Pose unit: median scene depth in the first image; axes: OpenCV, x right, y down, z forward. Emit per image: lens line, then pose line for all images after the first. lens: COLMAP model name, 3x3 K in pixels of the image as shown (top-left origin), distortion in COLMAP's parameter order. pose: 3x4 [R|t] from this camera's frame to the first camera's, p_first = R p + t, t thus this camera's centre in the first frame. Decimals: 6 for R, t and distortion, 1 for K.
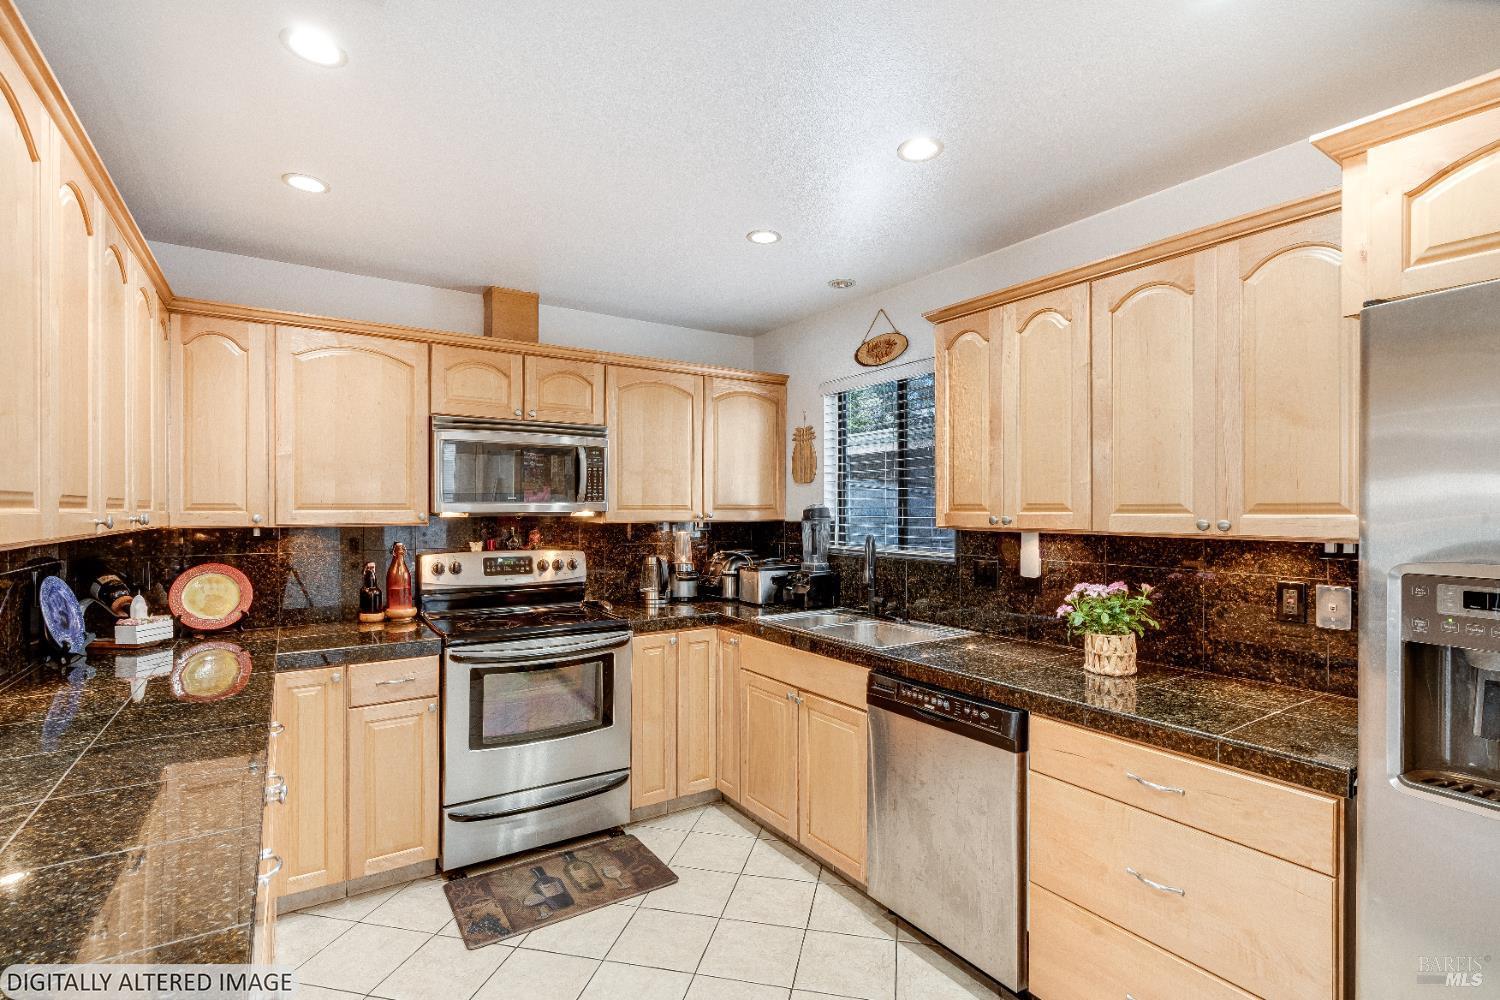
lens RADIAL K [[687.6, 0, 758.5], [0, 687.6, 510.8], [0, 0, 1]] dist [-0.005589, 0.002895]
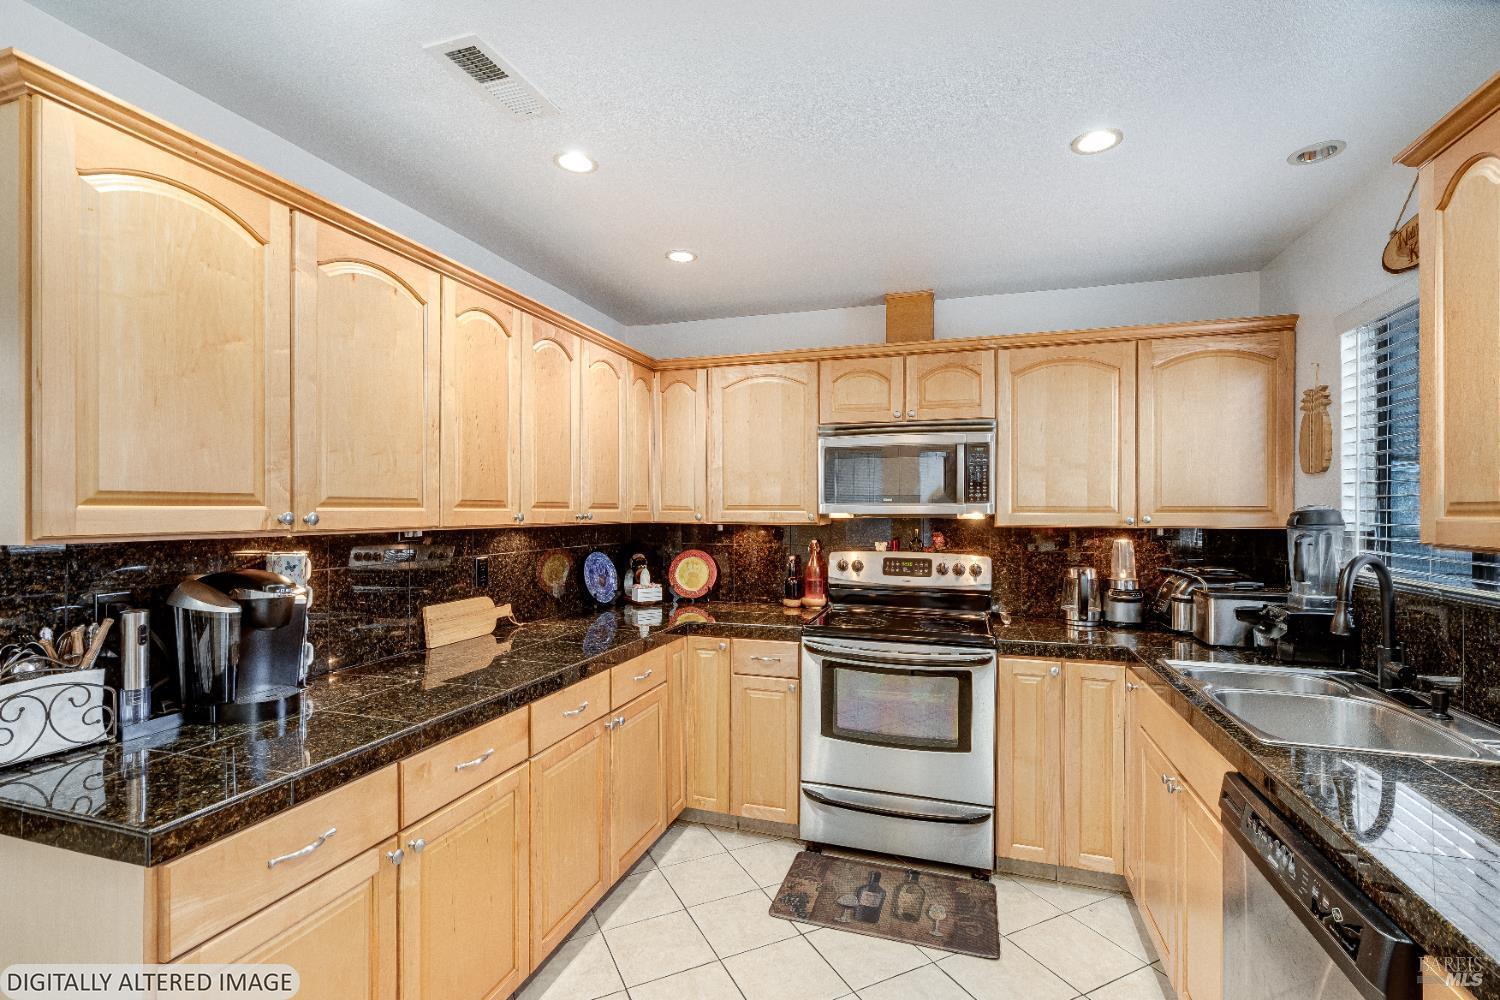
lens RADIAL K [[687.6, 0, 765.9], [0, 687.6, 509.8], [0, 0, 1]] dist [-0.005589, 0.002895]
pose [[0.624497, 0.001025, -0.781026, 0.337770], [-0.006351, 0.999973, -0.003765, 0.001531], [0.781001, 0.007312, 0.624487, 0.245115]]
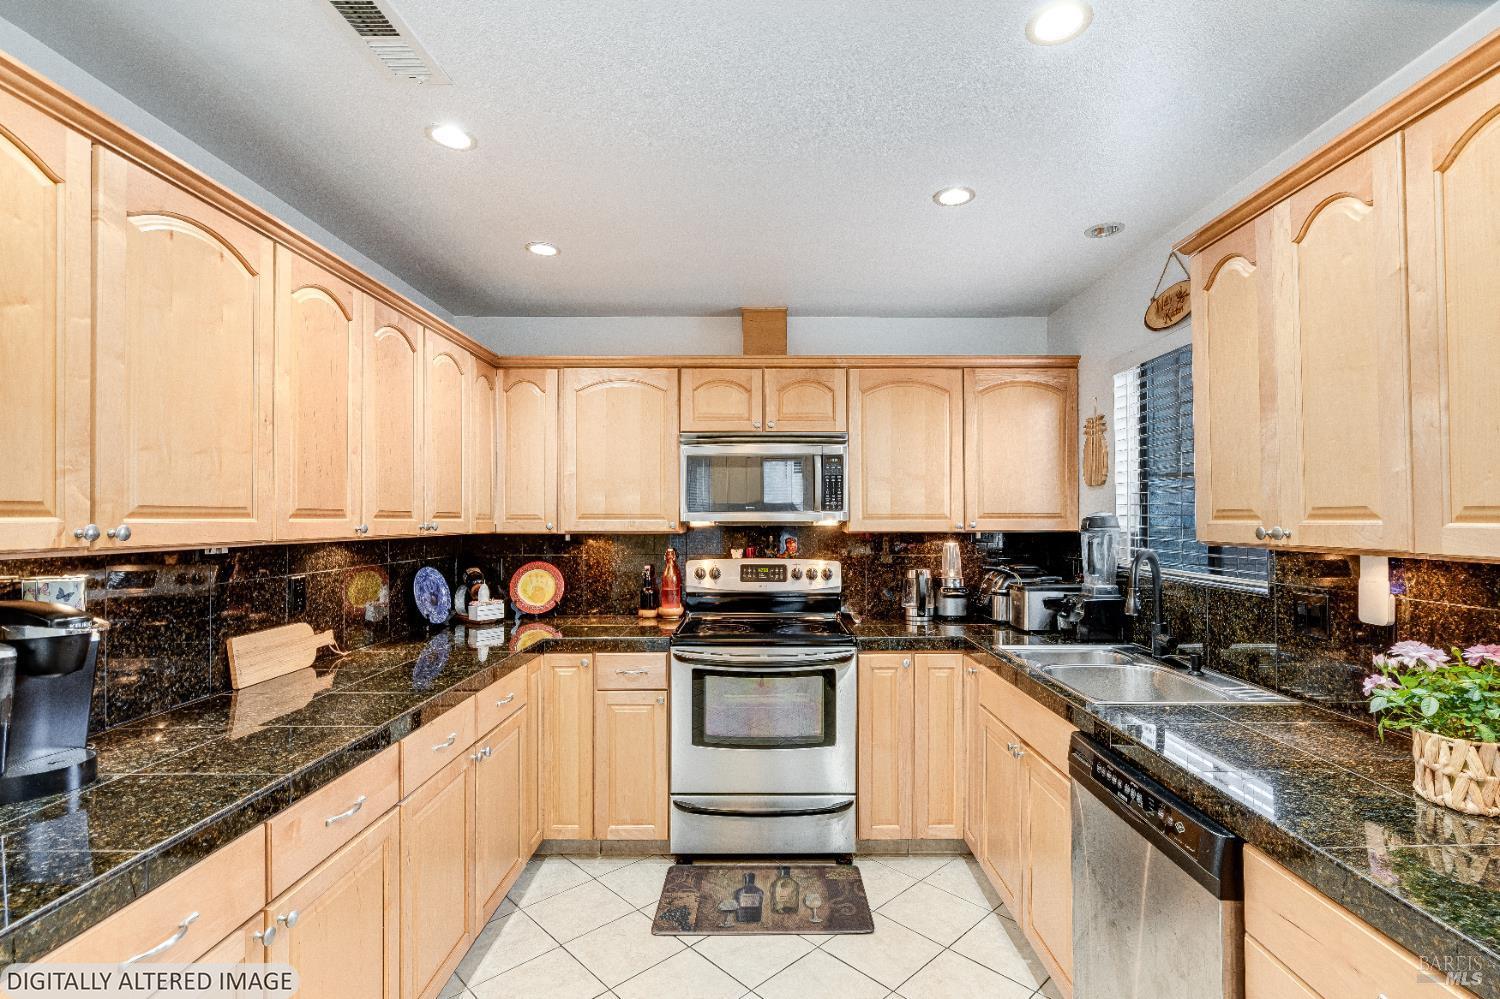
lens RADIAL K [[687.6, 0, 820.8], [0, 687.6, 507.7], [0, 0, 1]] dist [-0.005589, 0.002895]
pose [[0.842841, -0.010970, -0.538051, 0.303490], [0.000772, 0.999816, -0.019175, 0.001494], [0.538162, 0.015746, 0.842694, 0.192737]]
